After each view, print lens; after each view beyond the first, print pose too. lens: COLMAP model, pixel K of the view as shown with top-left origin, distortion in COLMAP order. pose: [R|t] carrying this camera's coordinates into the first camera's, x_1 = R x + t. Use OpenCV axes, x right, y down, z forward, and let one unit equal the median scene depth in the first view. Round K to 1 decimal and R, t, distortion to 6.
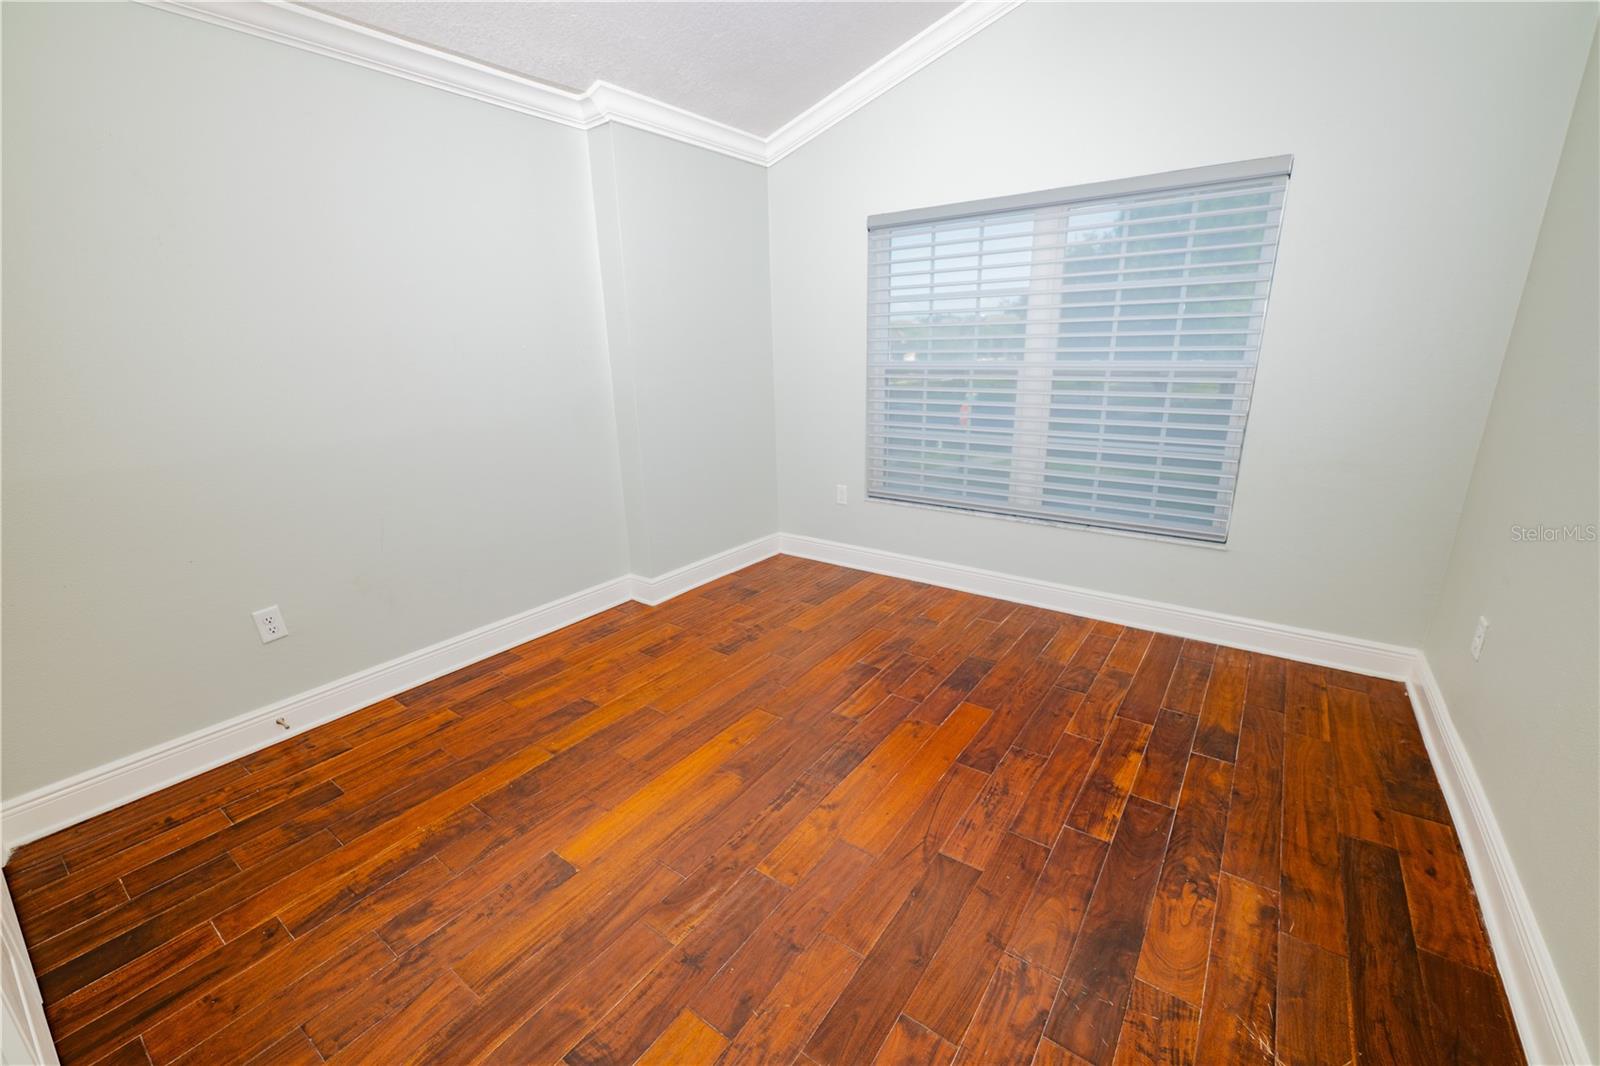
lens RADIAL K [[634.2, 0, 802.9], [0, 634.2, 529.6], [0, 0, 1]] dist [0.001046, -0.000212]
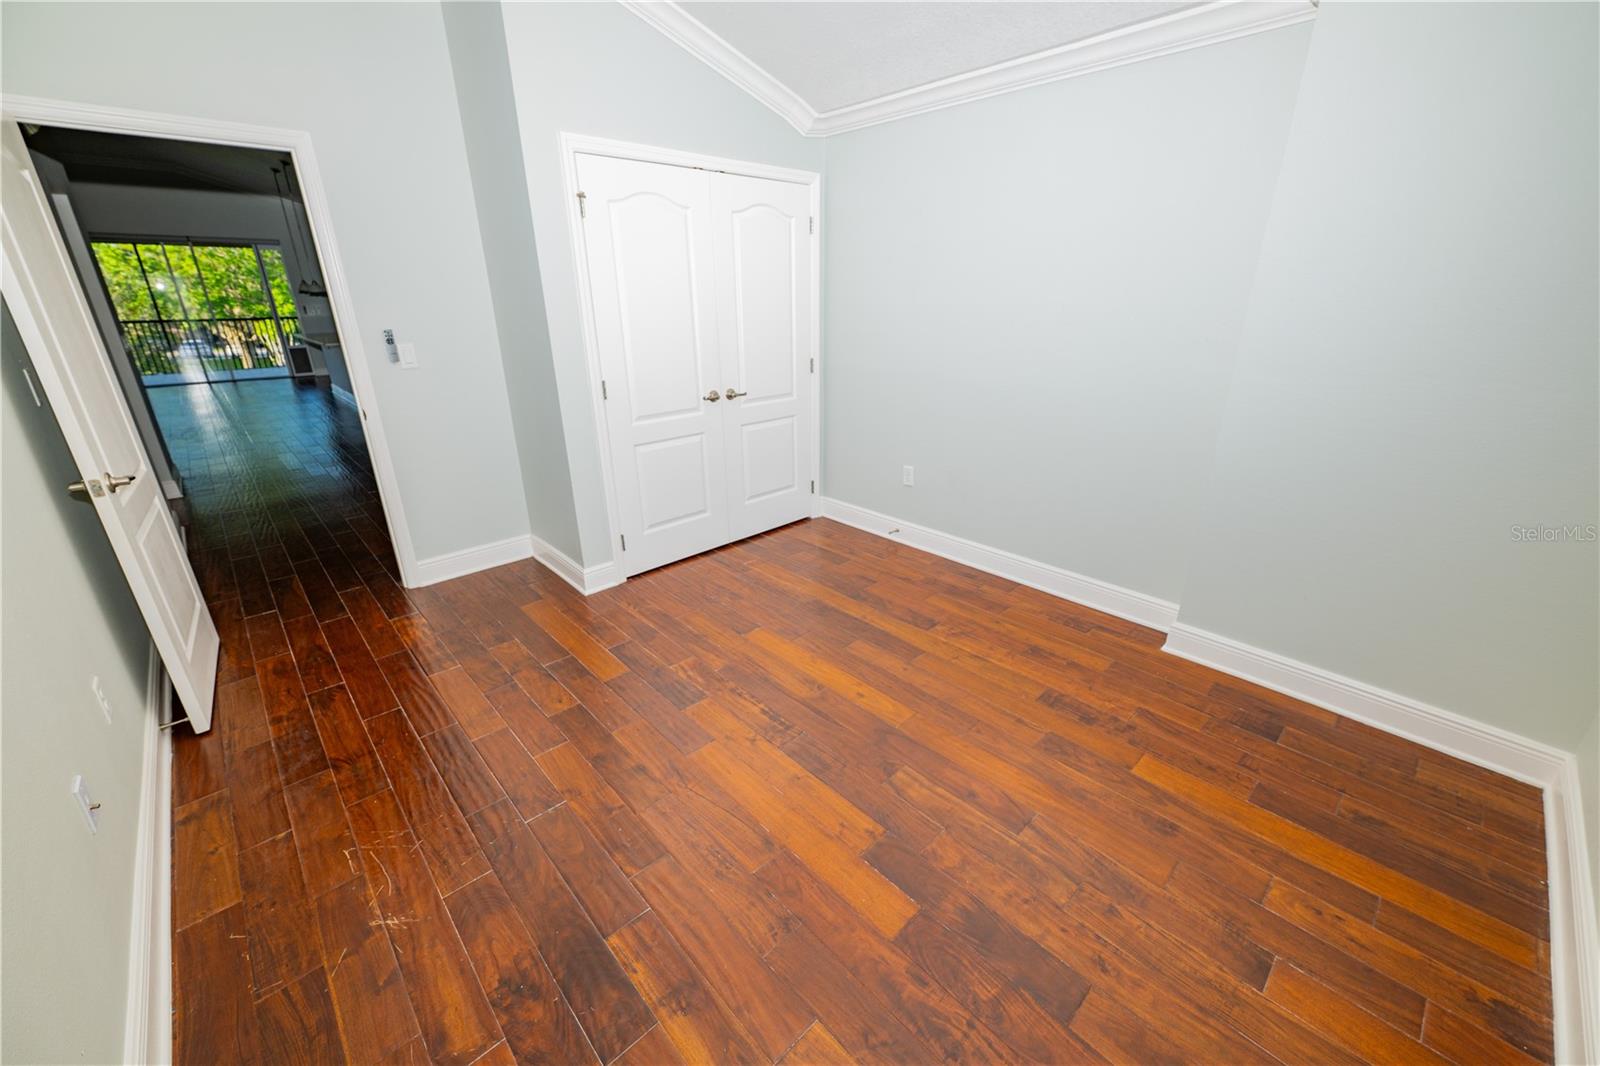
lens RADIAL K [[626.1, 0, 801.0], [0, 626.1, 534.2], [0, 0, 1]] dist [0.000861, -0.000039]
pose [[-0.175663, 0.376307, -0.909690, 0.772883], [-0.270366, 0.870086, 0.412132, -0.318600], [0.946596, 0.318346, -0.051101, 0.858810]]
